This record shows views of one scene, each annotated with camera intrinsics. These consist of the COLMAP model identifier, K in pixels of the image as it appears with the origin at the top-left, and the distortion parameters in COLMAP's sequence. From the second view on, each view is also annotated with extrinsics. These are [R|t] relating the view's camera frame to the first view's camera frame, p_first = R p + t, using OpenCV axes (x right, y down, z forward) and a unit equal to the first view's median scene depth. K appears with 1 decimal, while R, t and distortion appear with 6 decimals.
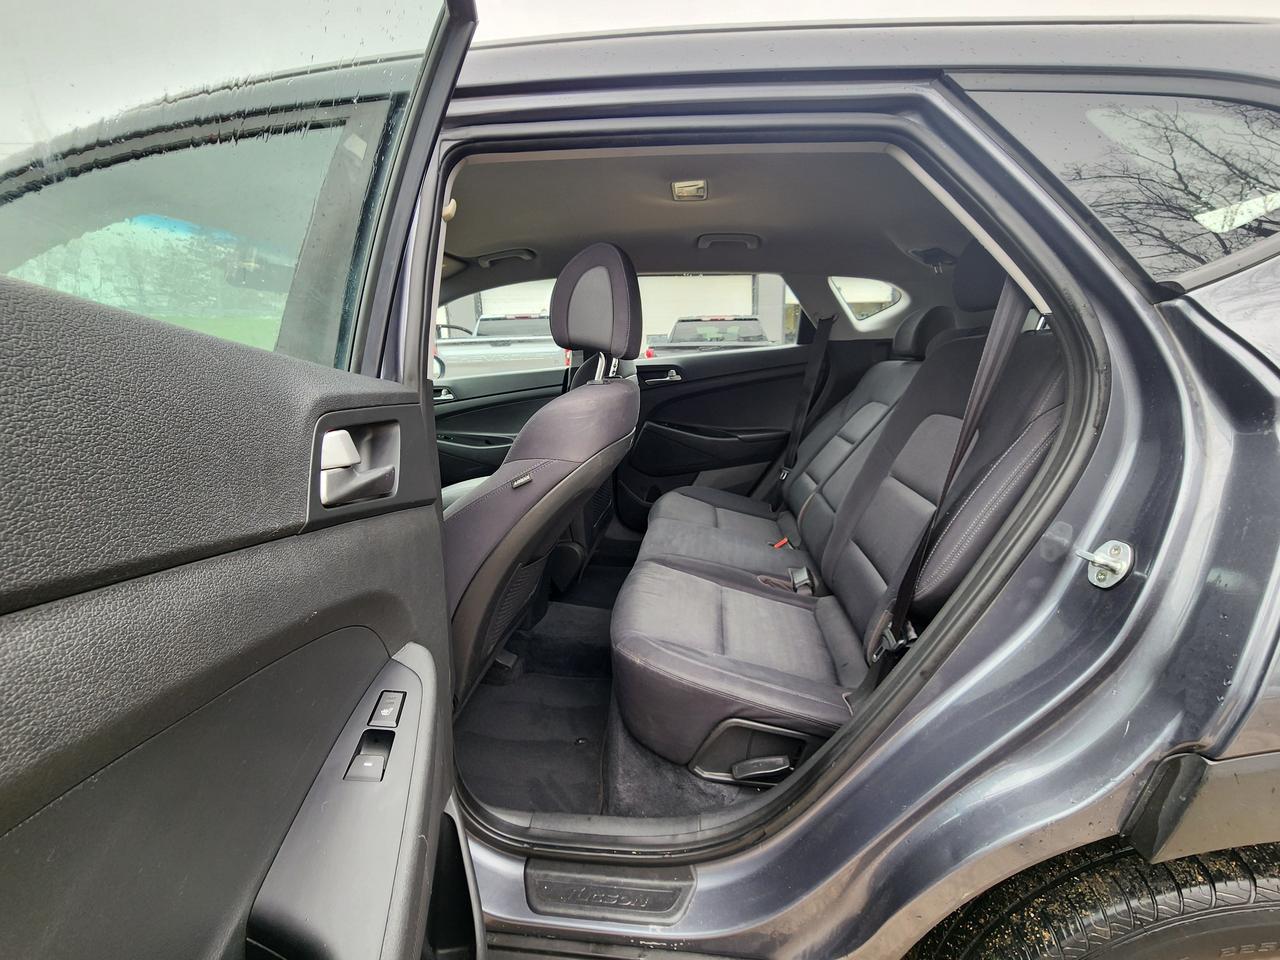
lens RADIAL K [[517.0, 0, 637.9], [0, 517.0, 482.4], [0, 0, 1]] dist [-0.025486, 0.000276]
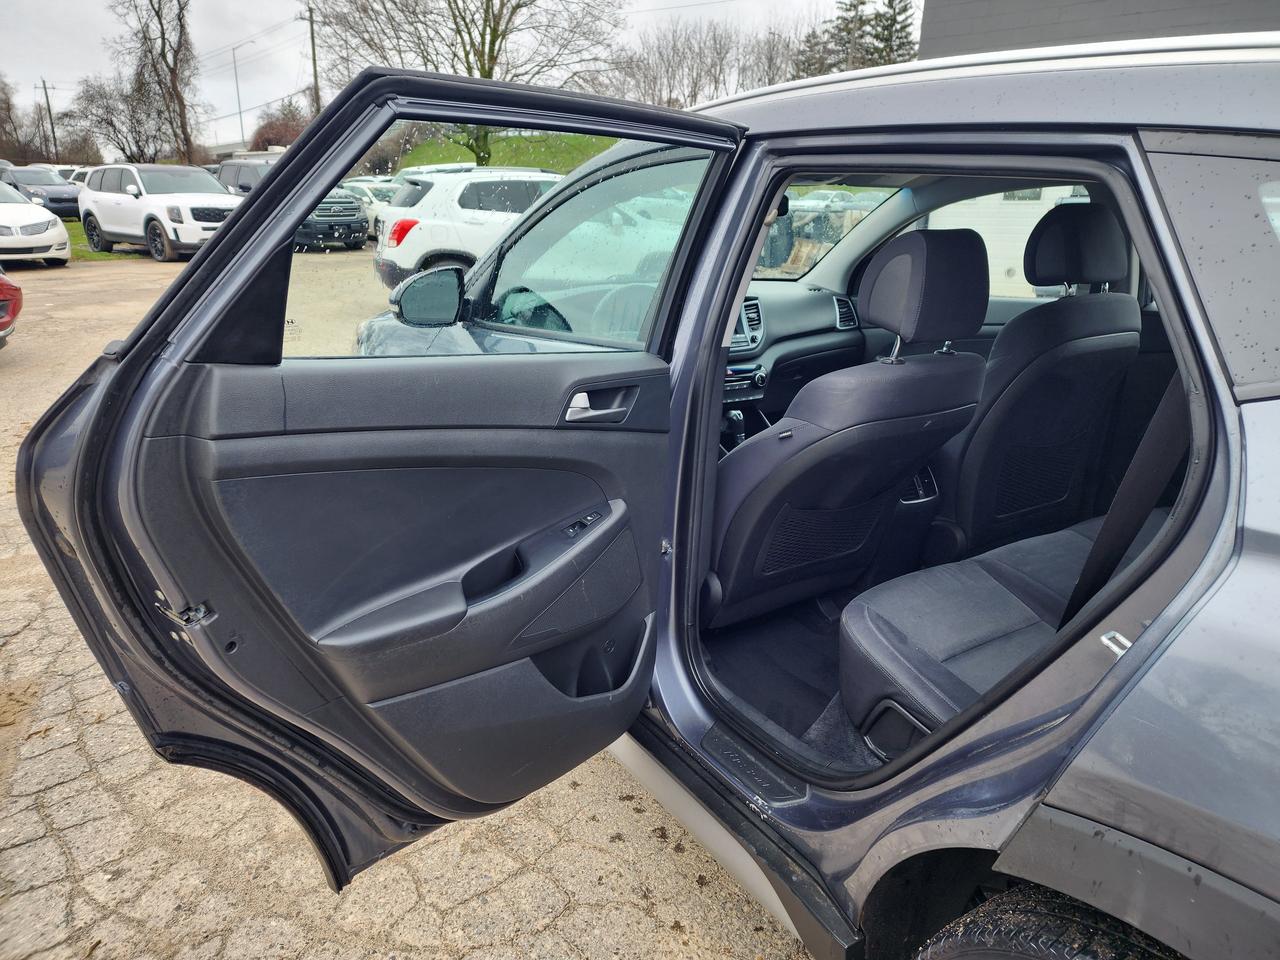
lens RADIAL K [[840.7, 0, 653.7], [0, 840.7, 478.0], [0, 0, 1]] dist [0.013138, -0.017730]
pose [[0.636891, 0.275076, -0.720211, 2.090453], [-0.208218, 0.960838, 0.182852, -0.406684], [0.742304, 0.033505, 0.669225, -1.135054]]
